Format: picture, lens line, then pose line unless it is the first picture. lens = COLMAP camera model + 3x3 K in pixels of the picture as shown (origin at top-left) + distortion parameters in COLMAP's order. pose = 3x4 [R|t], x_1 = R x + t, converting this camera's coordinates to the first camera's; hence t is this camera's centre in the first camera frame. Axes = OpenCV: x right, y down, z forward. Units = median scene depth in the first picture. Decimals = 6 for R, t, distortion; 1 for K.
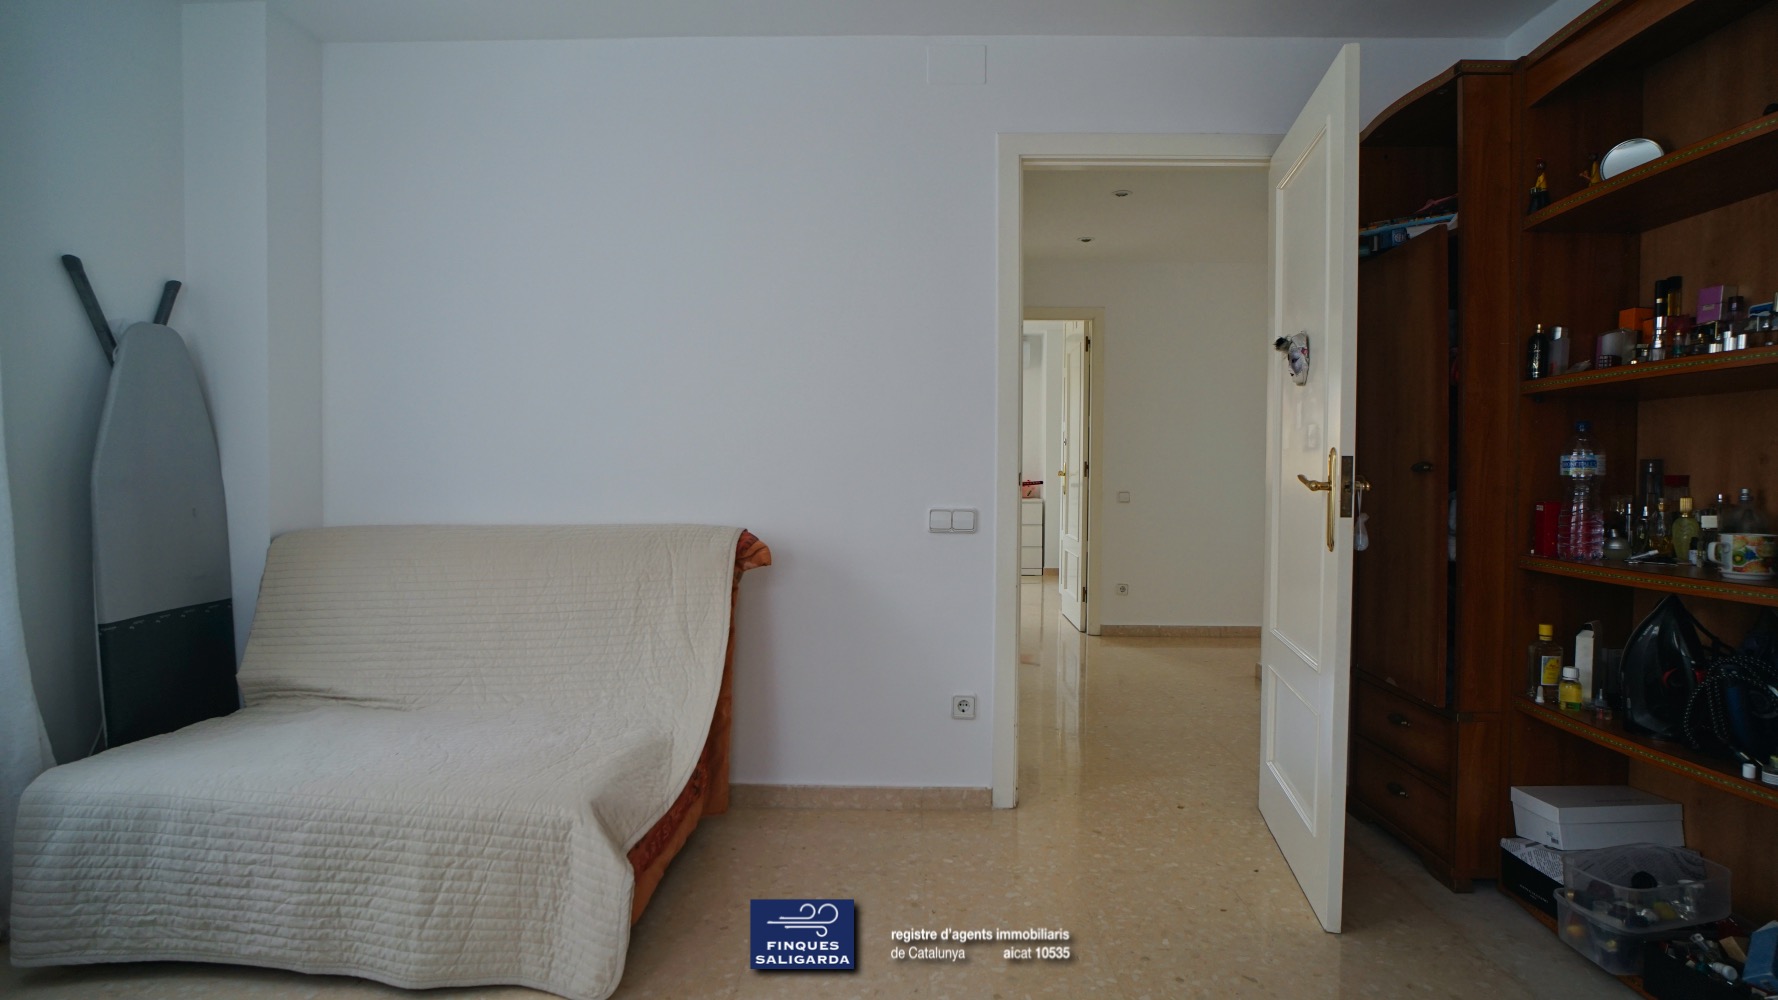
lens RADIAL K [[909.3, 0, 889.5], [0, 909.3, 505.0], [0, 0, 1]] dist [-0.031947, 0.010815]
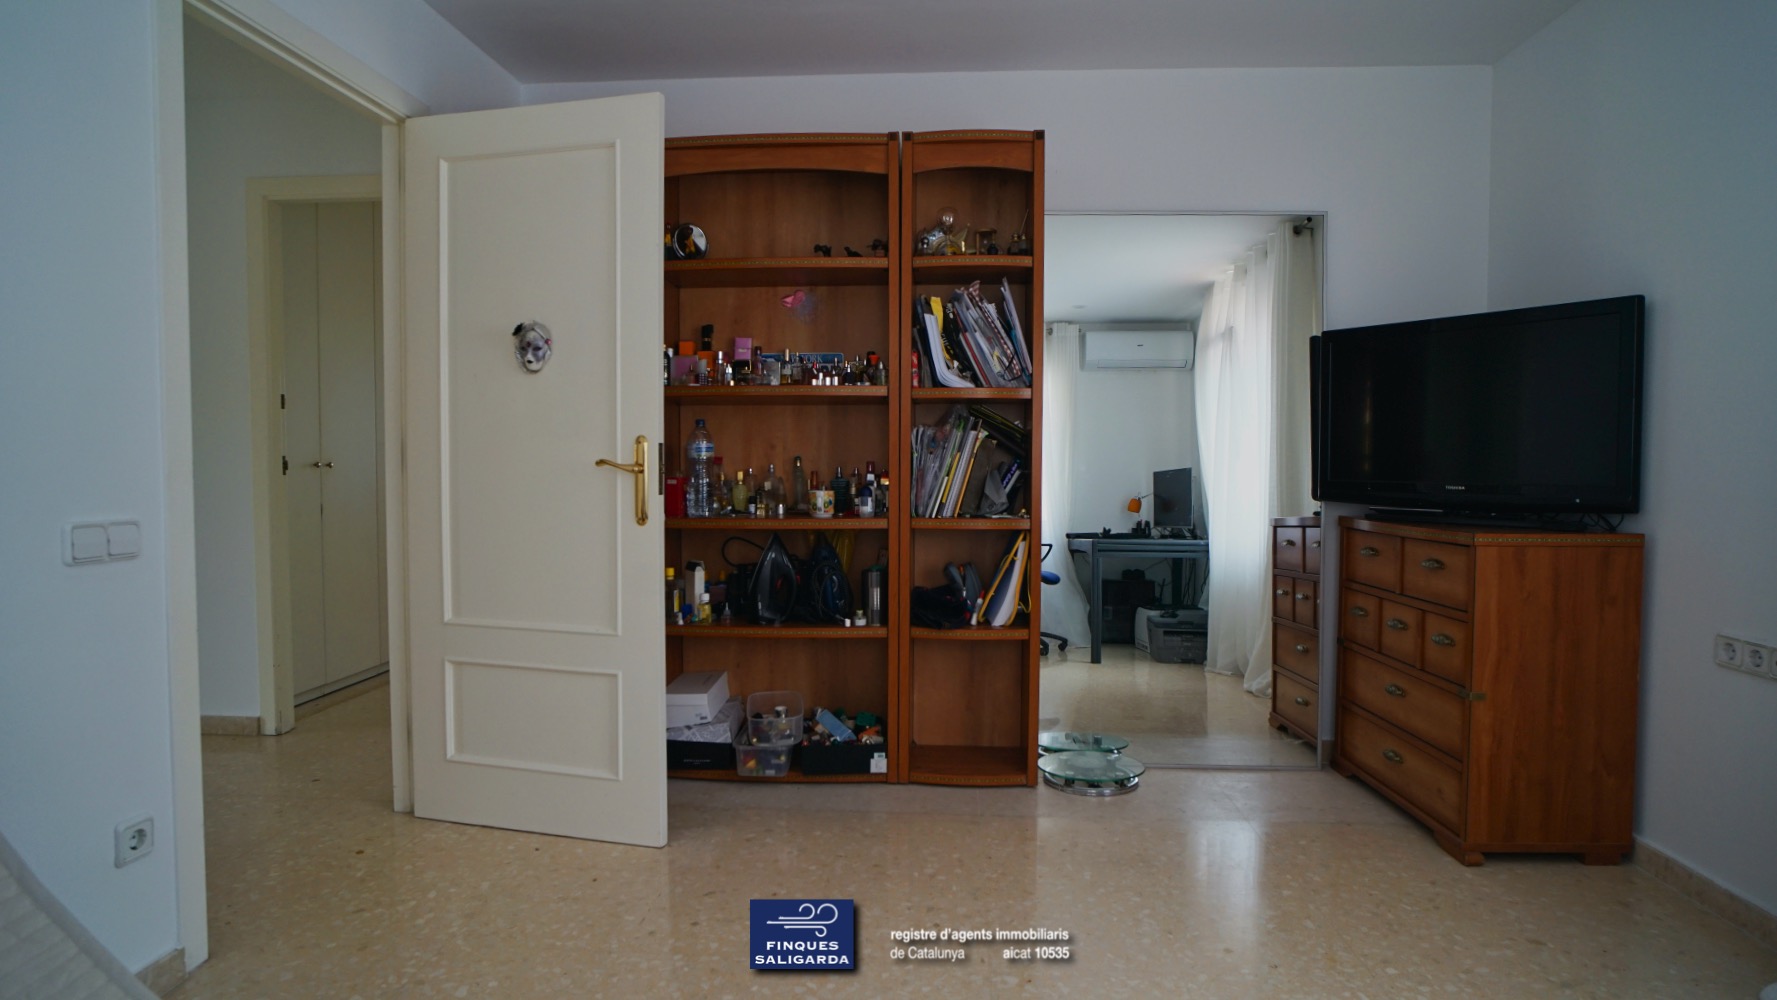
lens RADIAL K [[908.8, 0, 901.6], [0, 908.8, 506.3], [0, 0, 1]] dist [-0.031947, 0.010815]
pose [[0.065396, -0.060564, 0.996020, -0.626860], [0.035682, 0.997660, 0.058321, -0.027853], [-0.997221, 0.031726, 0.067404, 0.574838]]
